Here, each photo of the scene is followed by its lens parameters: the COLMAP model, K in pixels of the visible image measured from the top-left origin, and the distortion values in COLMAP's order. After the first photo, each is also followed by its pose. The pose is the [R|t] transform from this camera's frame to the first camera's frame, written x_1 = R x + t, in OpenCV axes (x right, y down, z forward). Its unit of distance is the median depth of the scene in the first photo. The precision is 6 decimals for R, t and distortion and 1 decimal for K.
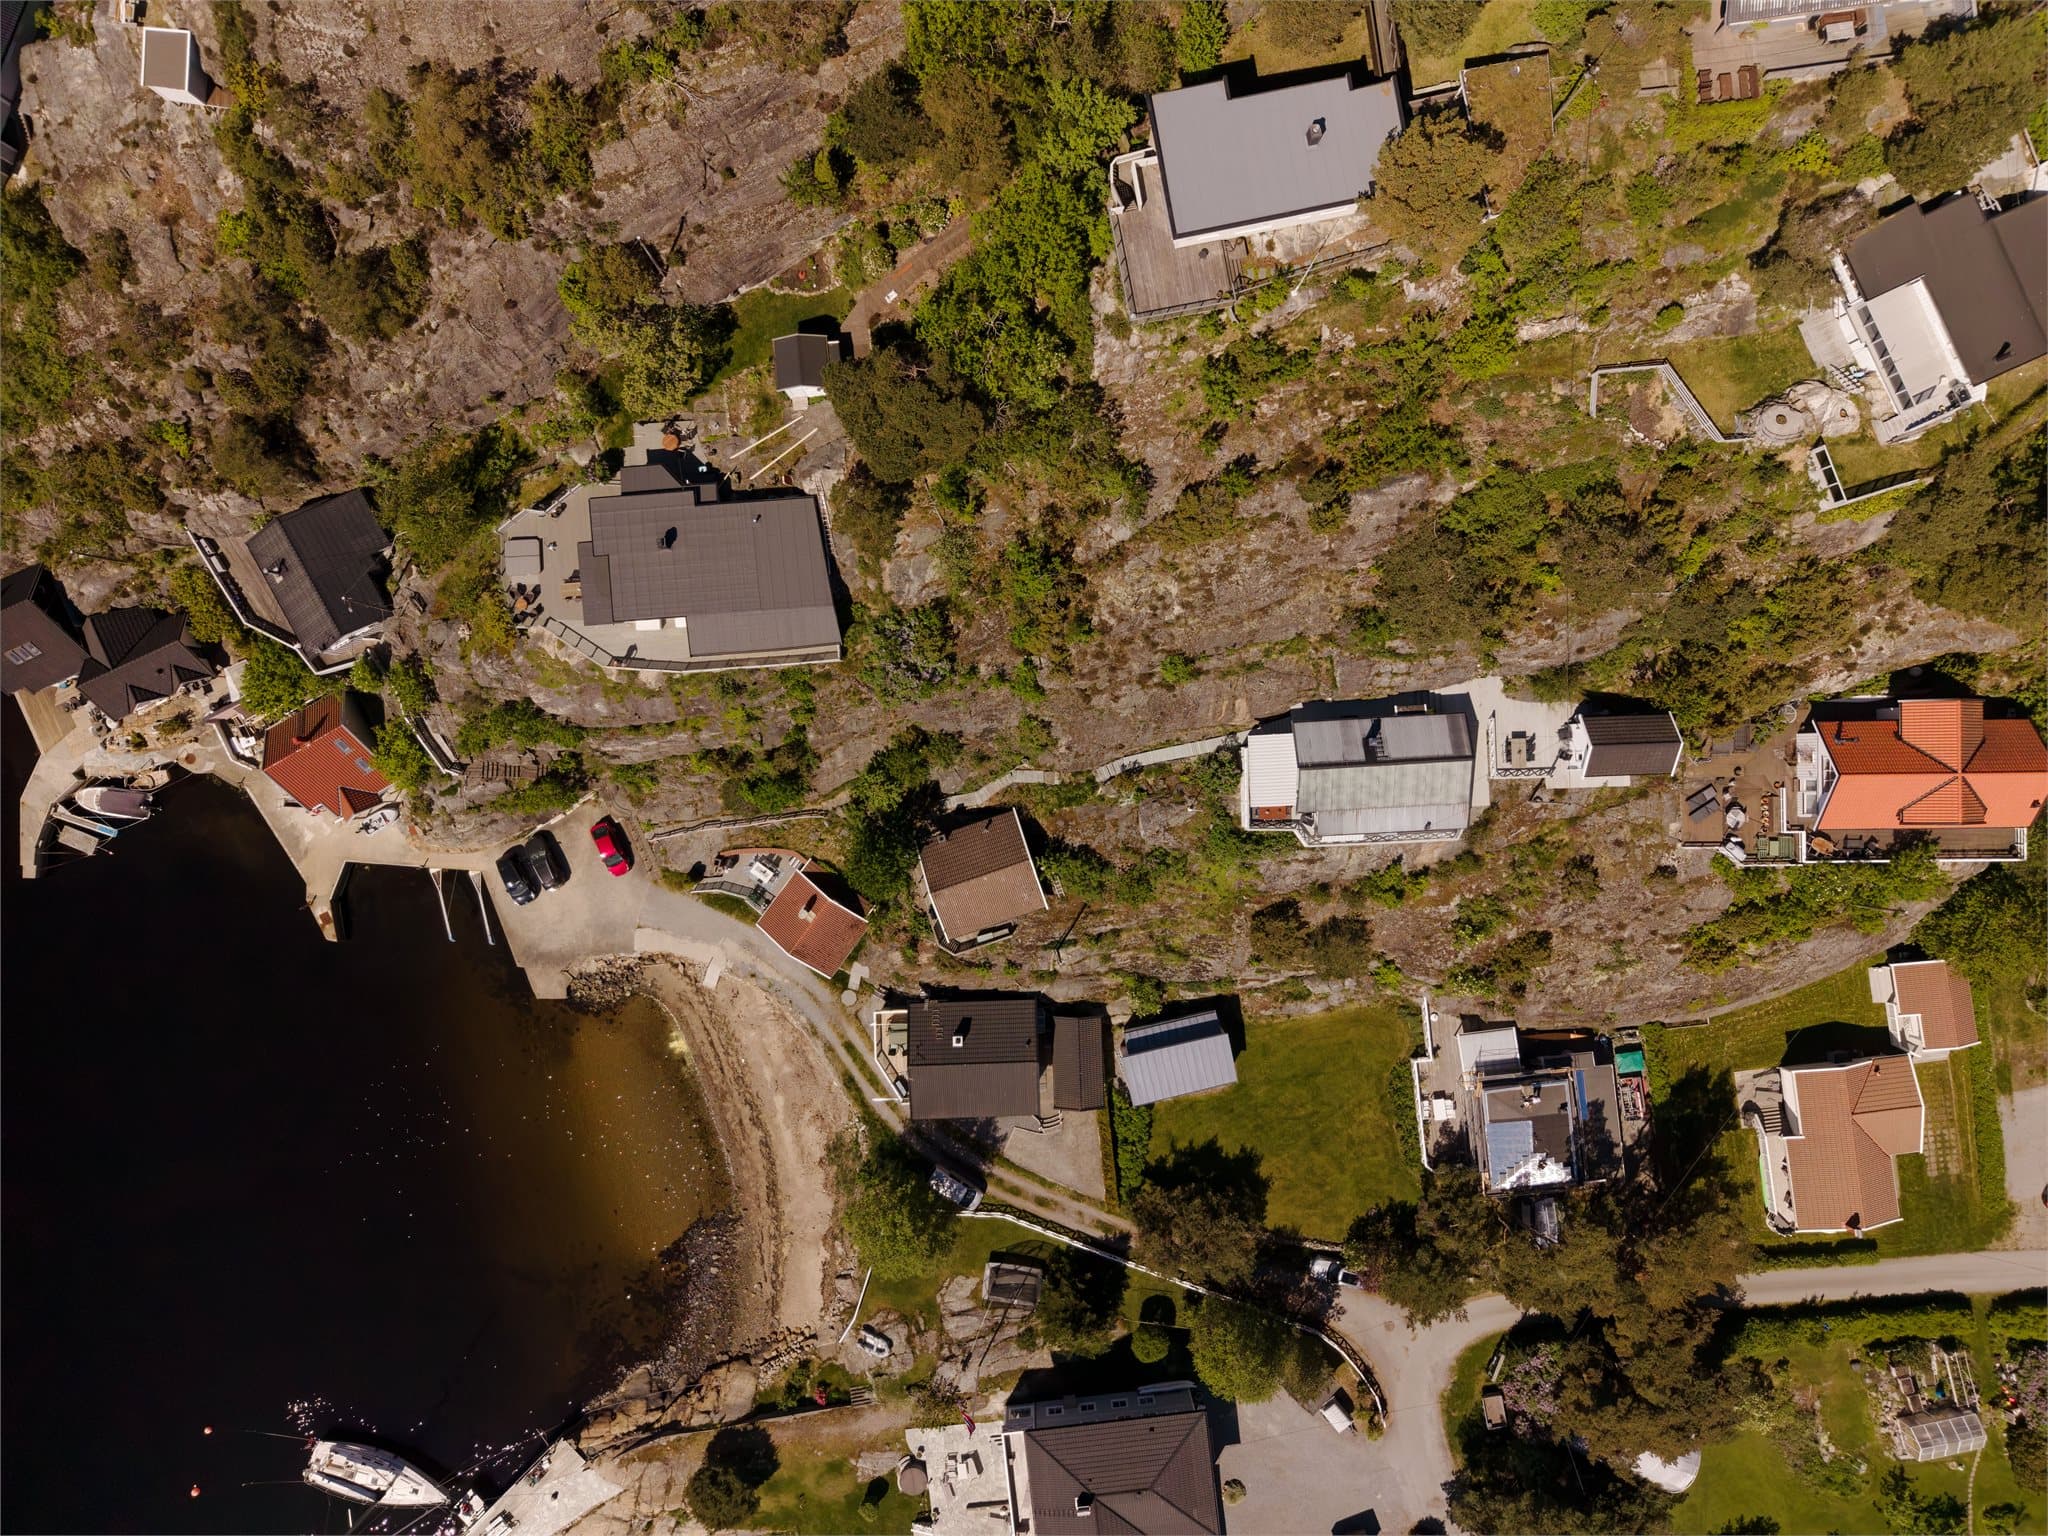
lens RADIAL K [[1381.6, 0, 1017.8], [0, 1381.6, 771.4], [0, 0, 1]] dist [0.038859, -0.028941]
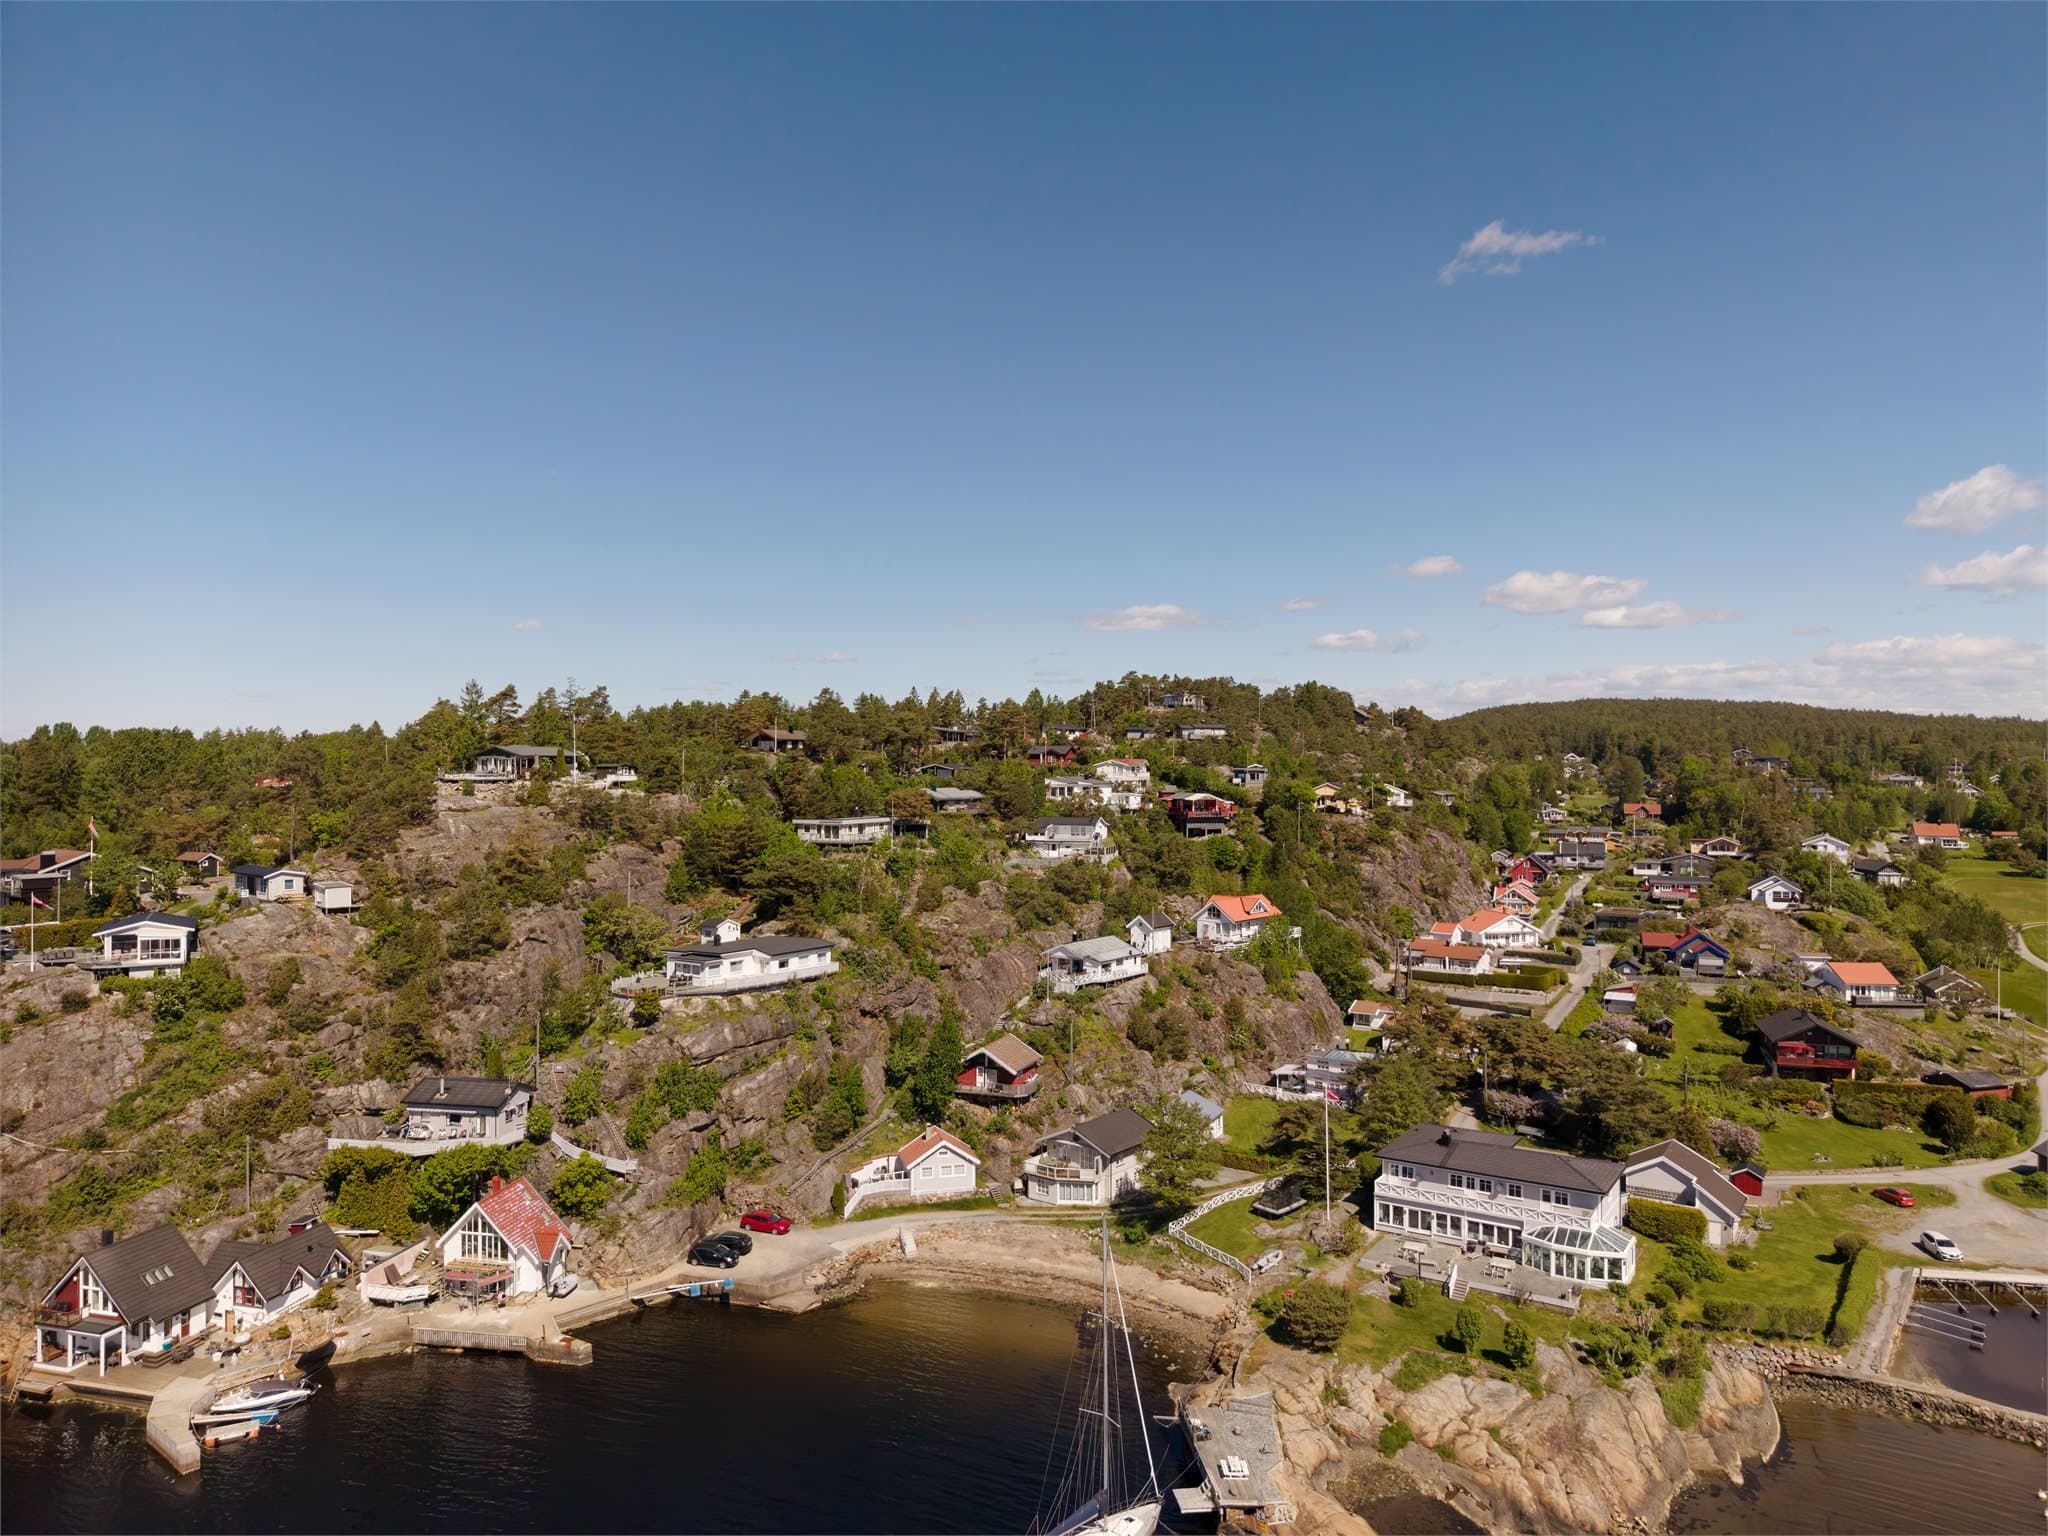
lens RADIAL K [[1312.9, 0, 1021.2], [0, 1312.9, 770.6], [0, 0, 1]] dist [-0.000116, -0.000061]
pose [[0.638505, 0.004481, 0.769605, -1.117138], [0.769488, 0.014658, -0.638493, 1.012625], [-0.014142, 0.999883, 0.005911, 0.705990]]
